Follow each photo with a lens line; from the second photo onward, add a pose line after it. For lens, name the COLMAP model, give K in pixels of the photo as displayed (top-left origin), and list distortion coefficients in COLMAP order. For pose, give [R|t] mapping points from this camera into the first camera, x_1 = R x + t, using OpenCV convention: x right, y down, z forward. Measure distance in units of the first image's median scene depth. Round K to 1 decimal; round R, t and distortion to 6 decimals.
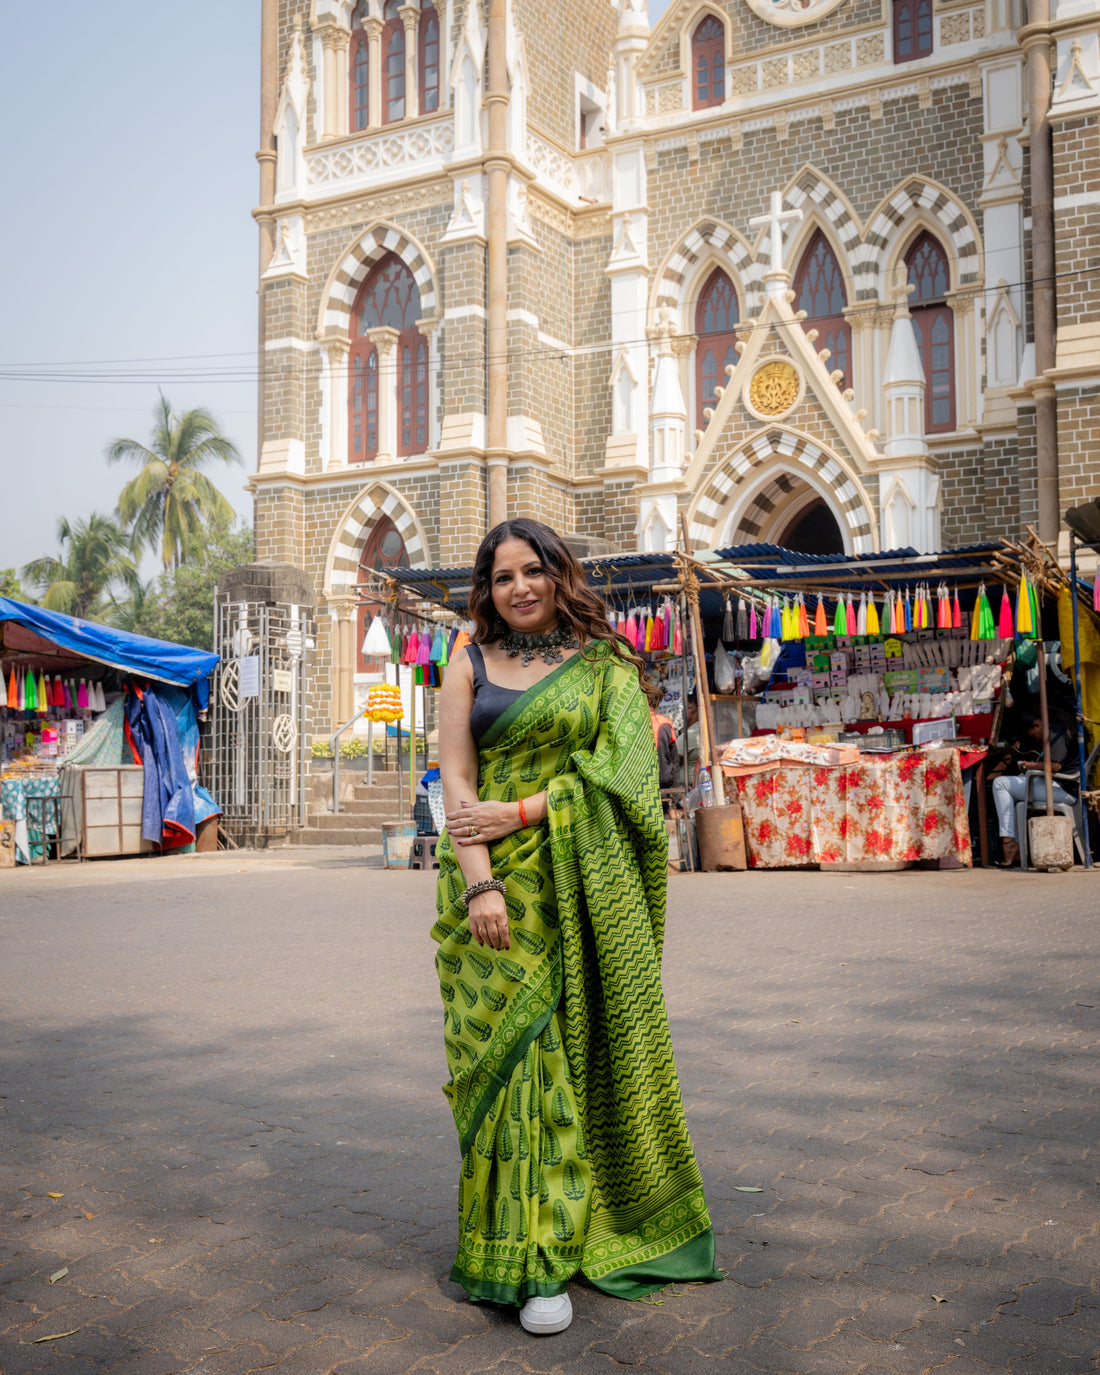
lens RADIAL K [[1590.8, 0, 550.0], [0, 1590.8, 687.5], [0, 0, 1]] dist [0.009257, -0.027575]
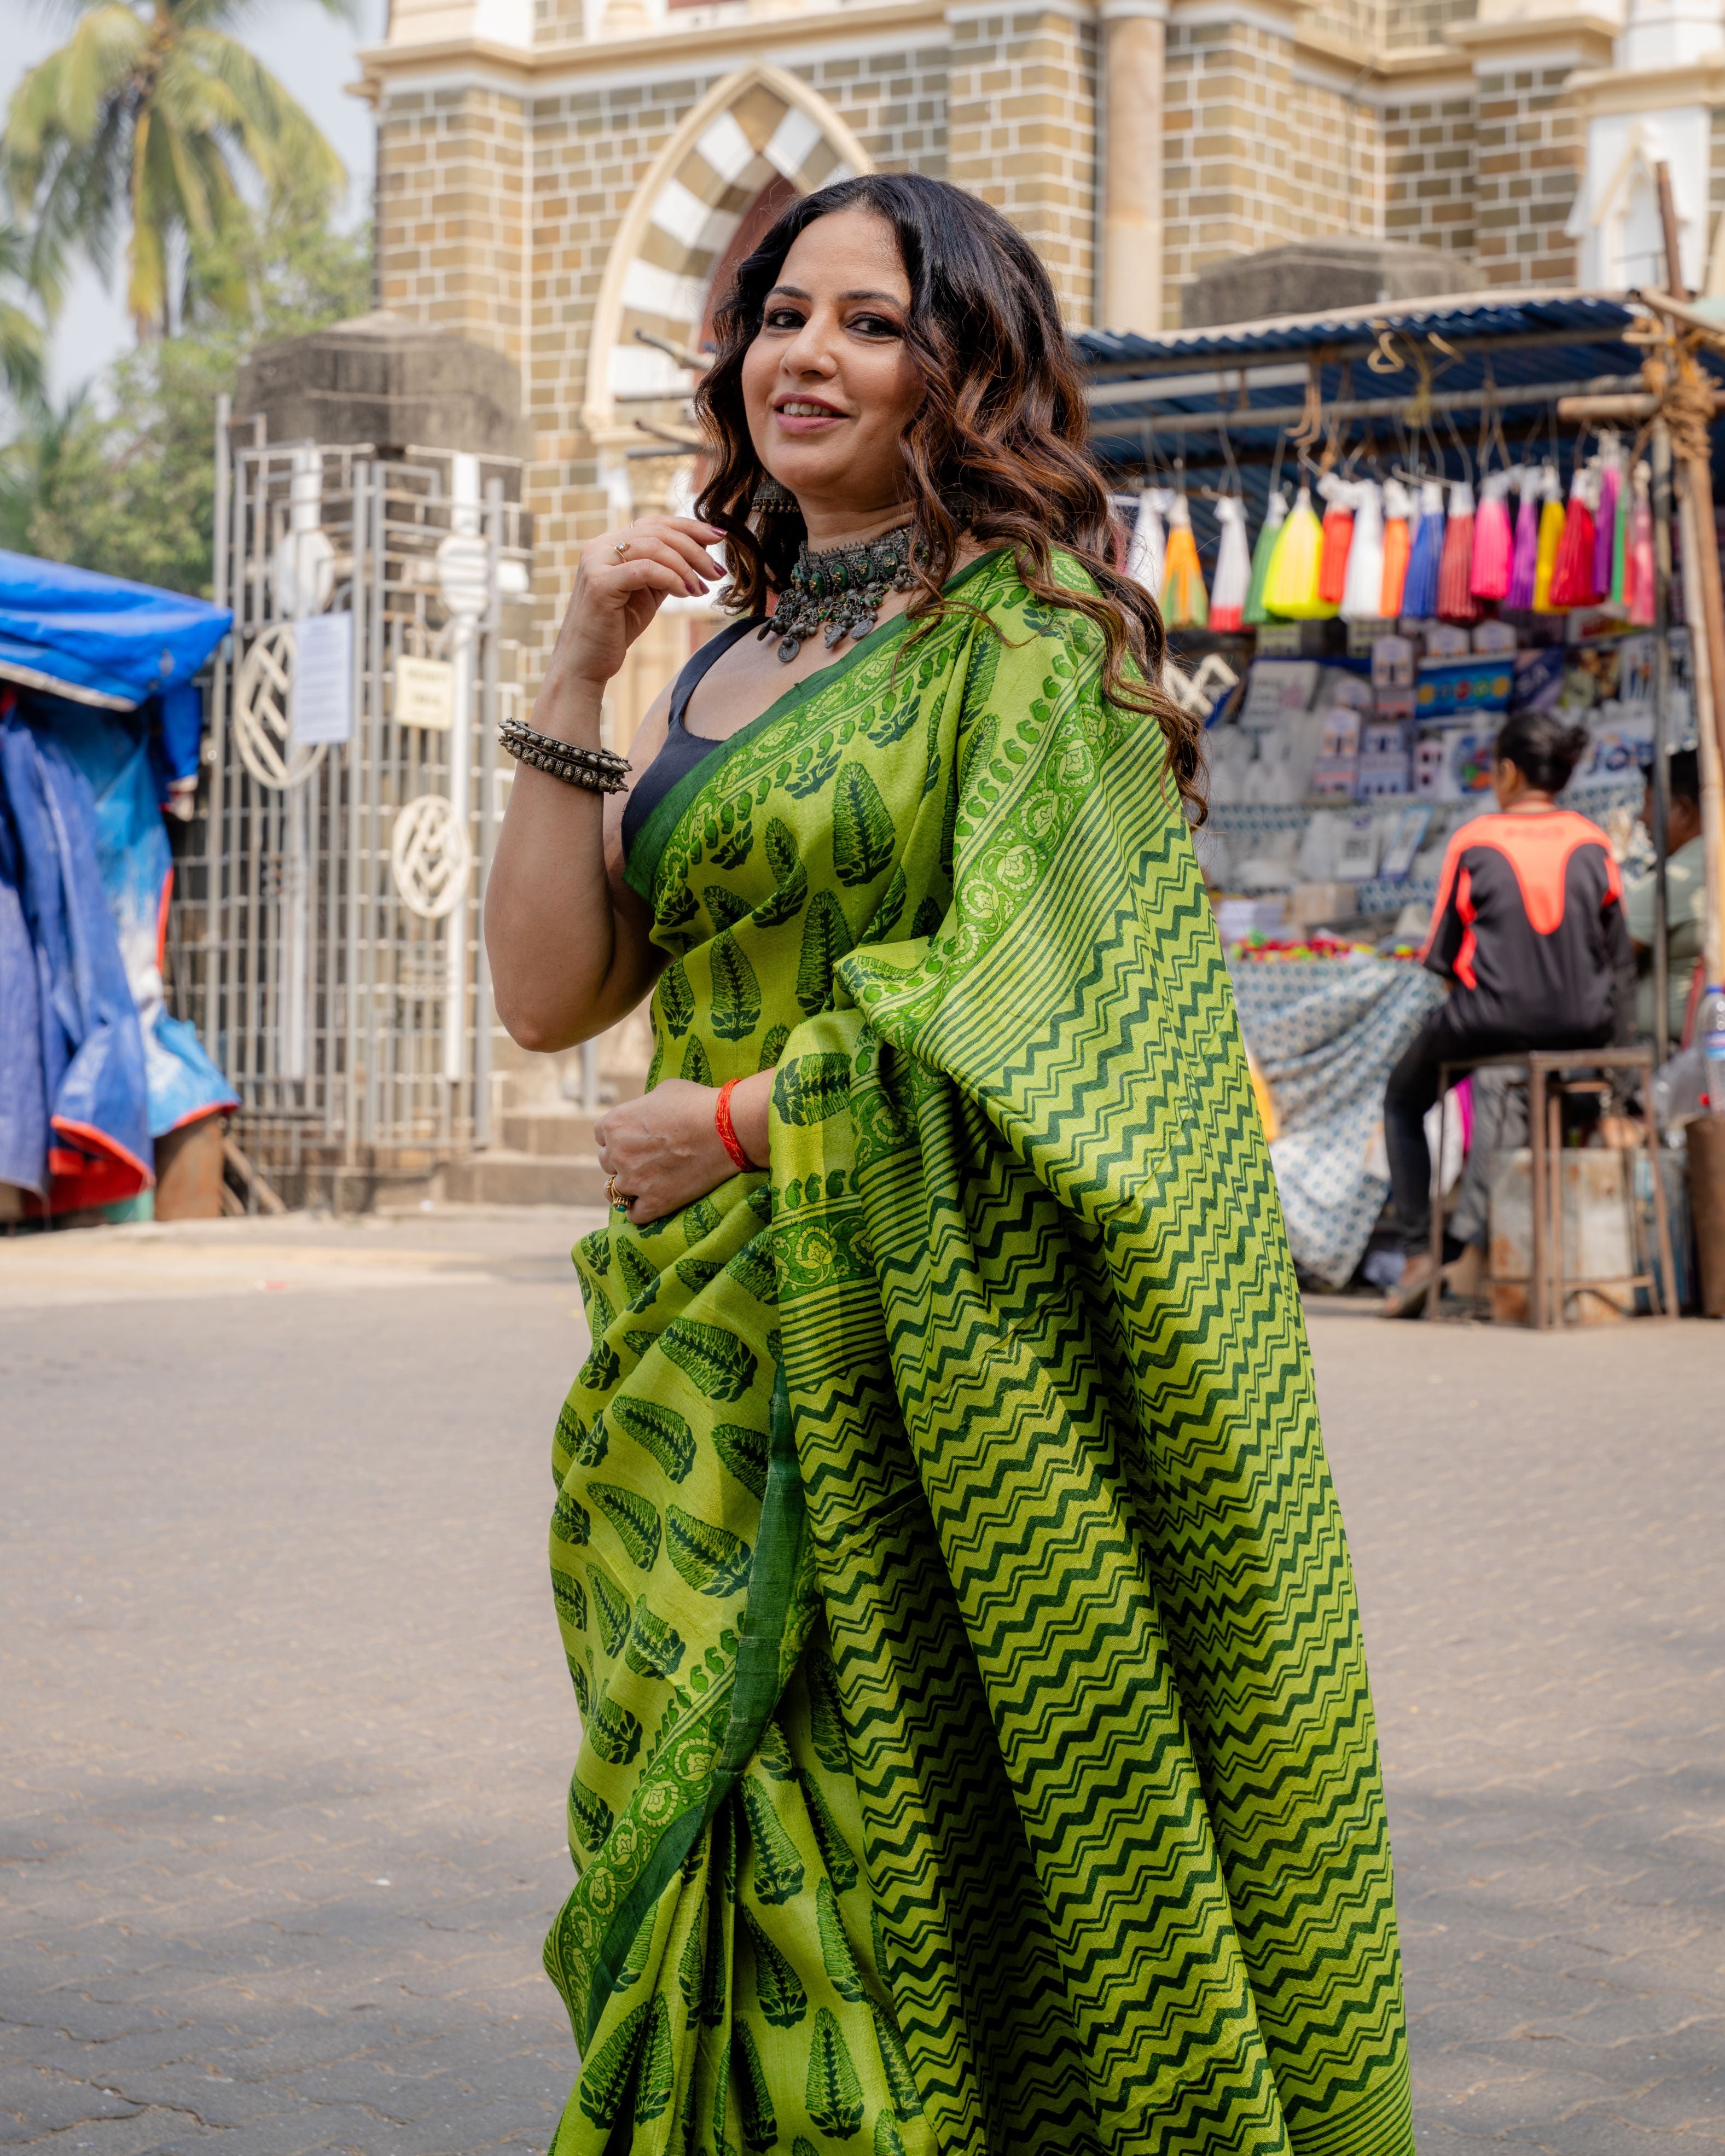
lens RADIAL K [[4995.5, 0, 864.6], [0, 4995.5, 854.8], [0, 0, 1]] dist [0.067642, -0.187105]
pose [[0.995439, 0.012709, -0.094547, 0.015220], [-0.010145, 0.999569, 0.027542, -0.000365], [0.094856, -0.026457, 0.995139, 0.006584]]
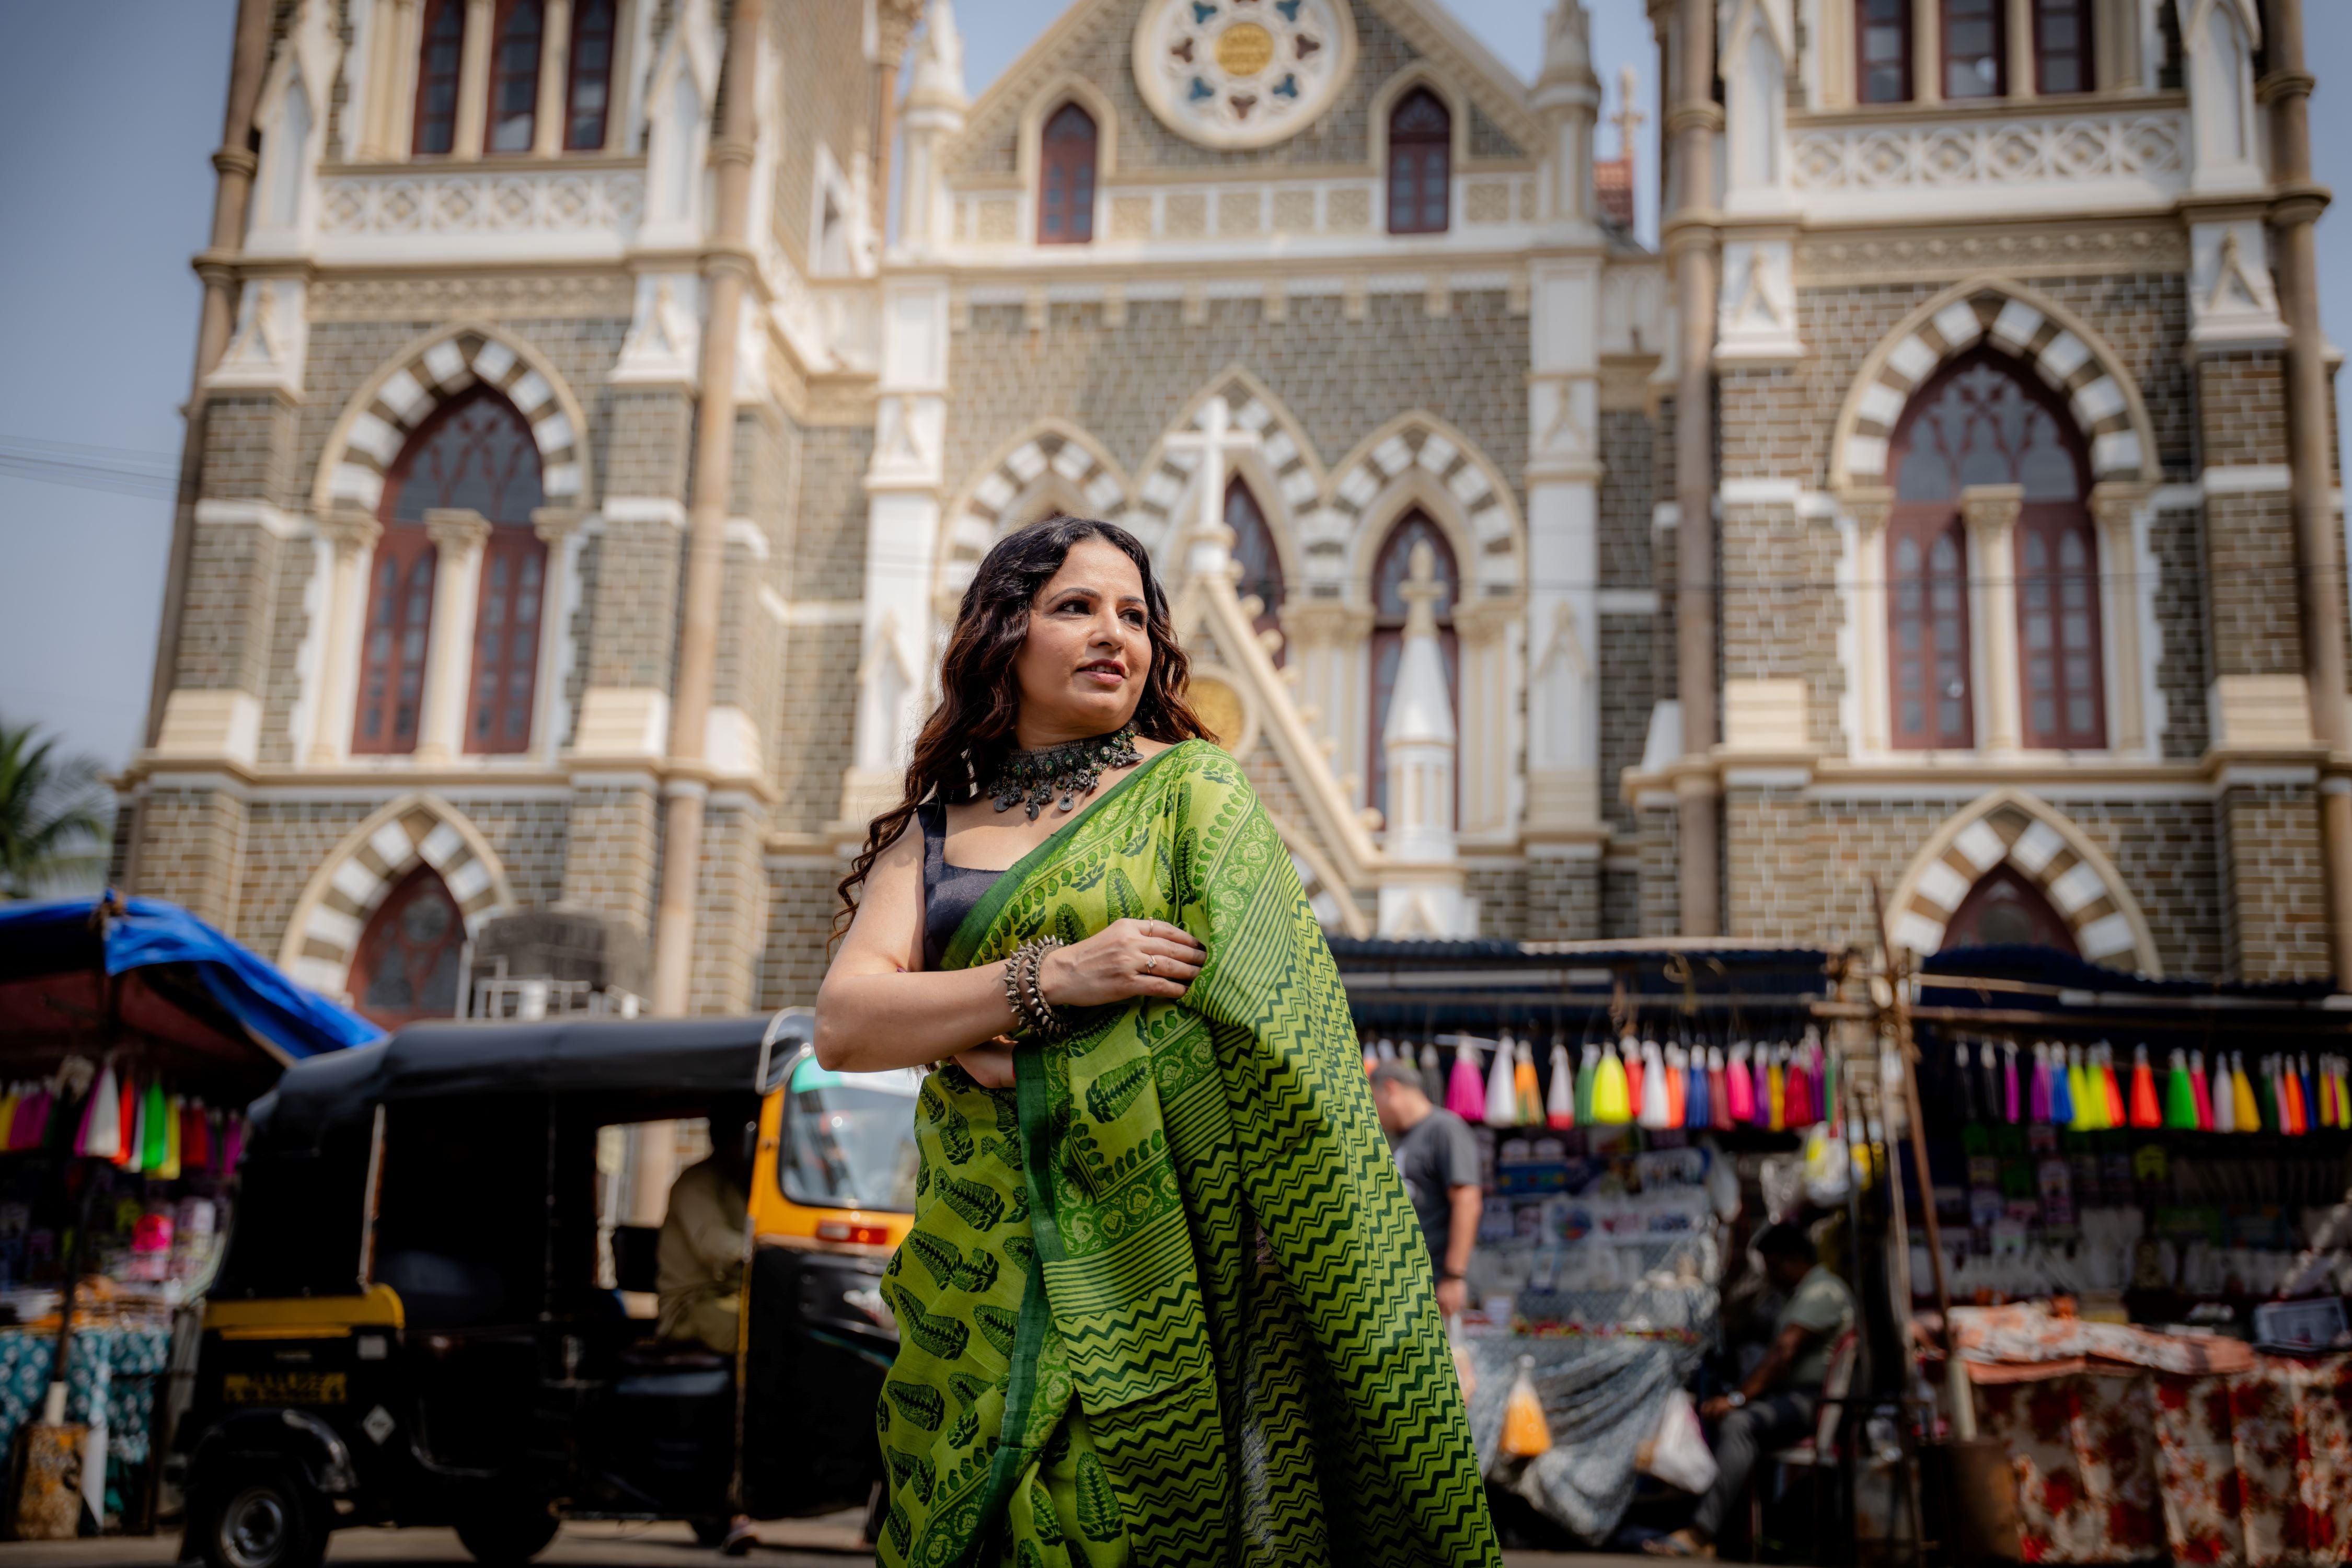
lens RADIAL K [[2704.6, 0, 1174.7], [0, 2704.6, 767.7], [0, 0, 1]] dist [0.105393, 0.052018]
pose [[0.927676, 0.129385, 0.350252, -0.310250], [-0.061665, 0.978251, -0.198045, 0.035017], [-0.368258, 0.162124, 0.915479, 0.153481]]
